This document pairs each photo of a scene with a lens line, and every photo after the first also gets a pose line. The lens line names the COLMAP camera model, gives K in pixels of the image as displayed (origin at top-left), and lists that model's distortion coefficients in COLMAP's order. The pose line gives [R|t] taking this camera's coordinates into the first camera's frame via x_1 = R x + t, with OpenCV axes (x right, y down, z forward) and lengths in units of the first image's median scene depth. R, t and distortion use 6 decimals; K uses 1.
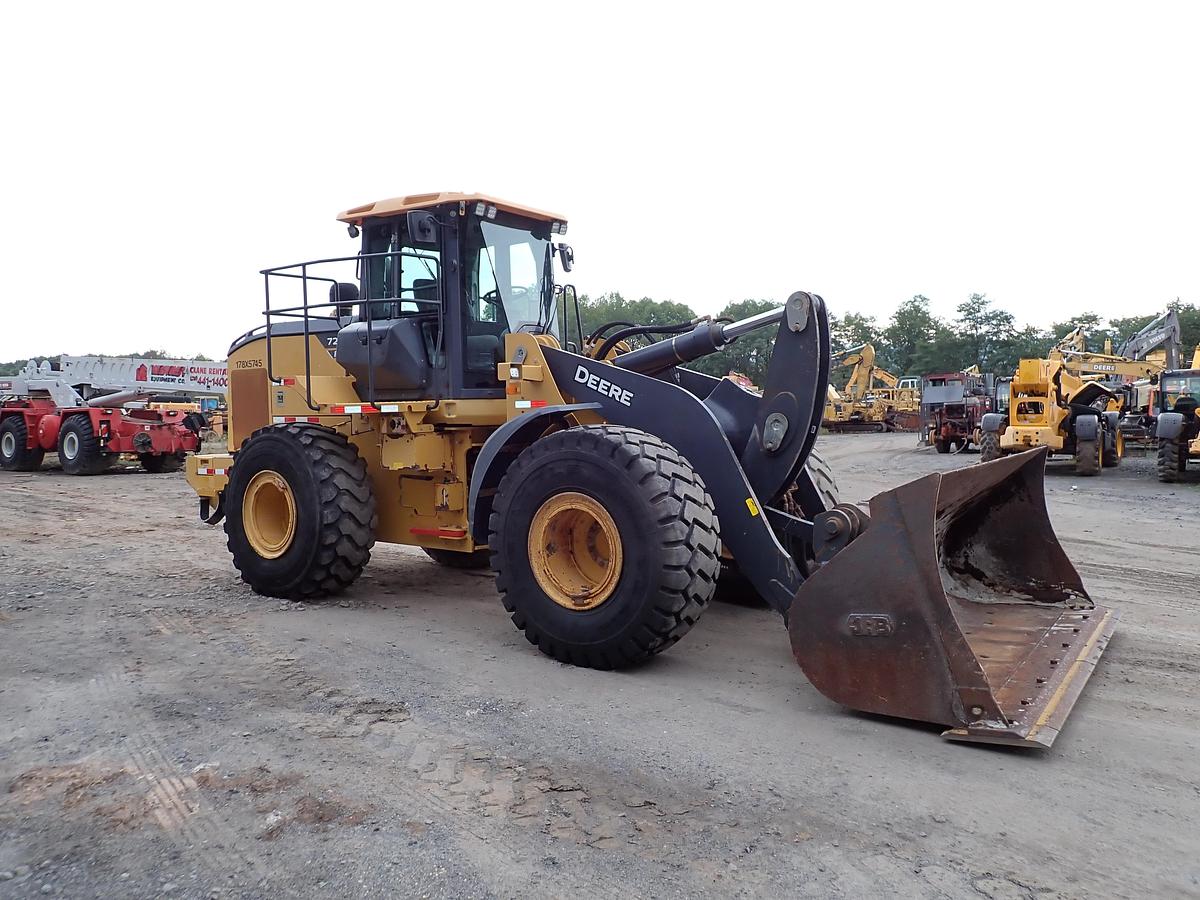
lens RADIAL K [[903.4, 0, 594.6], [0, 903.4, 453.0], [0, 0, 1]] dist [-0.003515, -0.004935]
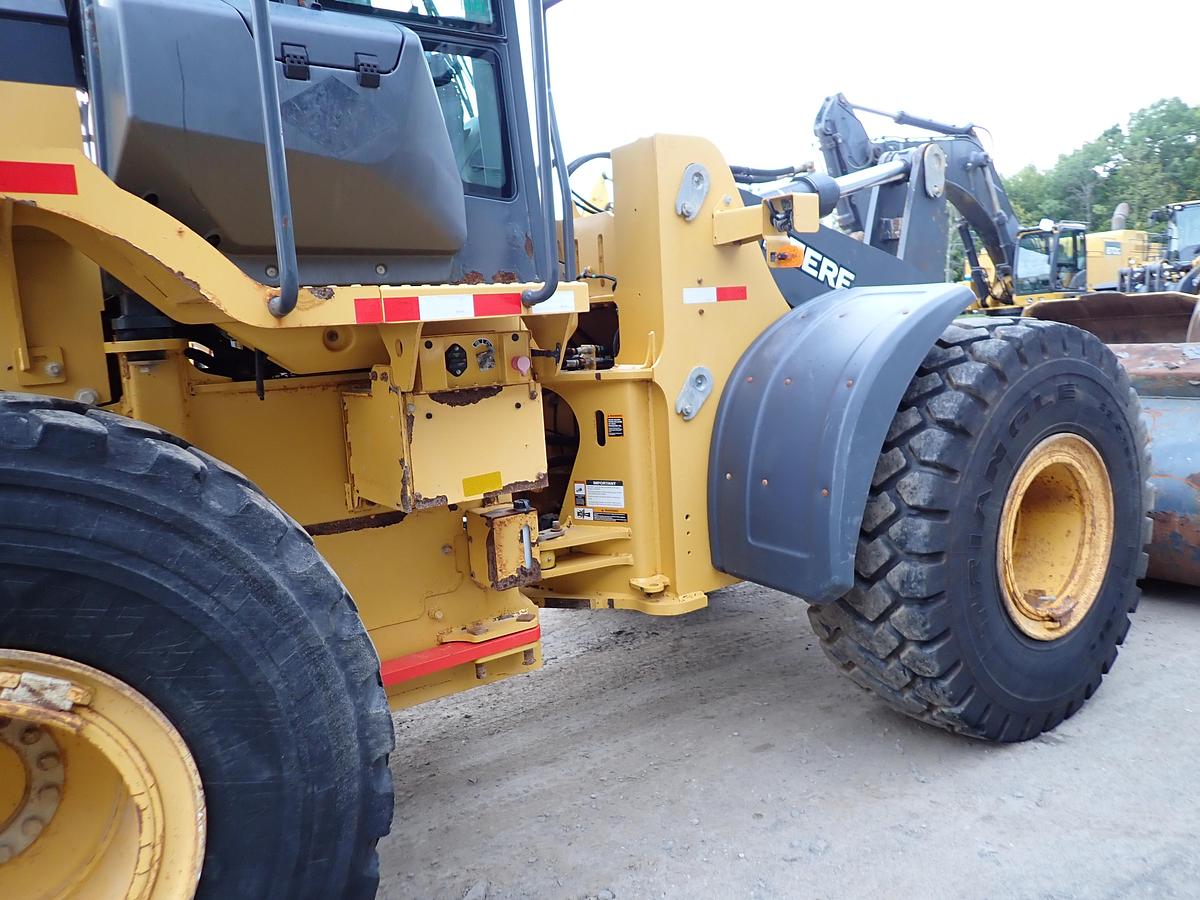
lens RADIAL K [[888.8, 0, 600.0], [0, 888.8, 450.0], [0, 0, 1]] dist [0.000750, 0.002315]
pose [[0.339227, -0.138424, 0.930464, -0.521207], [0.105968, 0.988442, 0.108416, -0.030298], [-0.934717, 0.061821, 0.349974, 0.882722]]
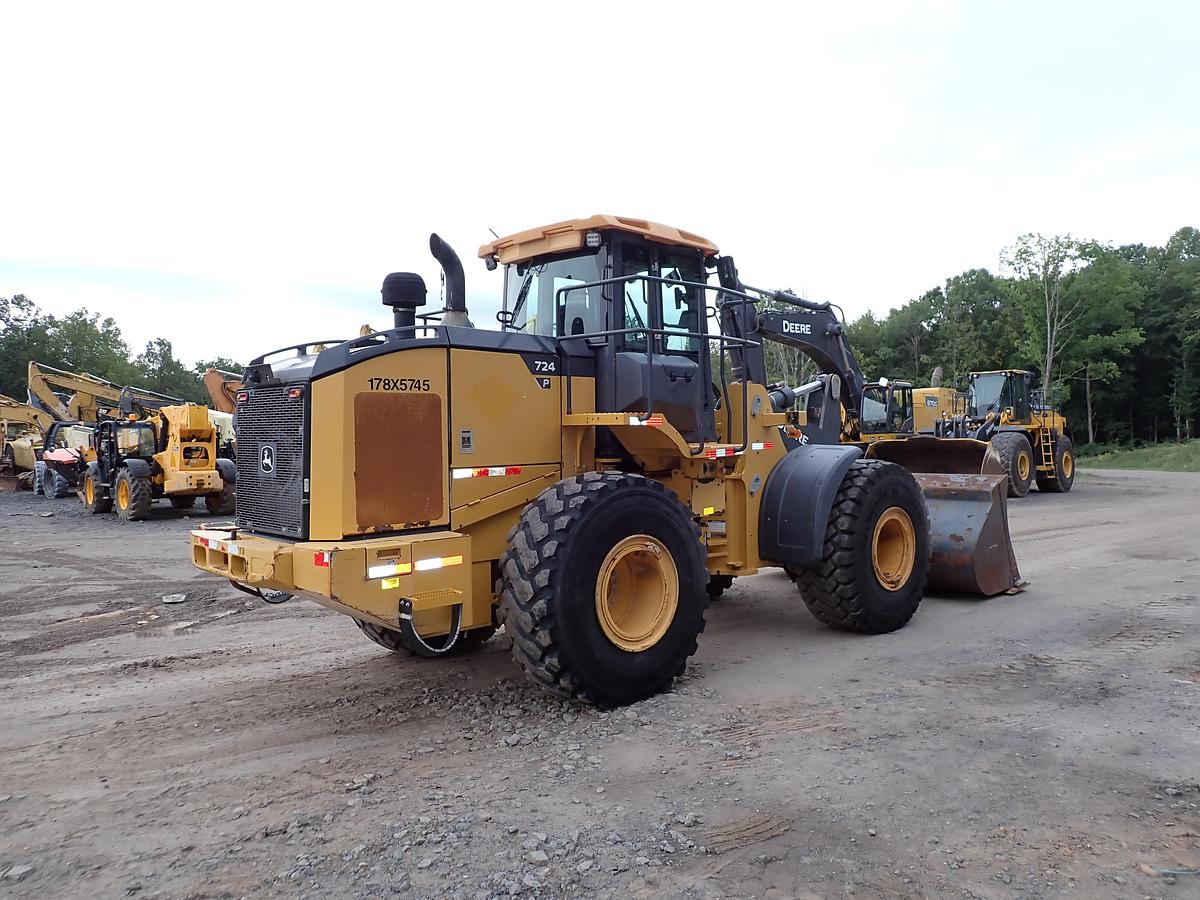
lens RADIAL K [[888.2, 0, 600.0], [0, 888.2, 450.0], [0, 0, 1]] dist [0.005838, 0.000558]
pose [[0.192400, -0.007018, 0.981292, -1.210944], [0.061268, 0.998109, -0.004875, -0.055073], [-0.979402, 0.061060, 0.192466, 0.967088]]
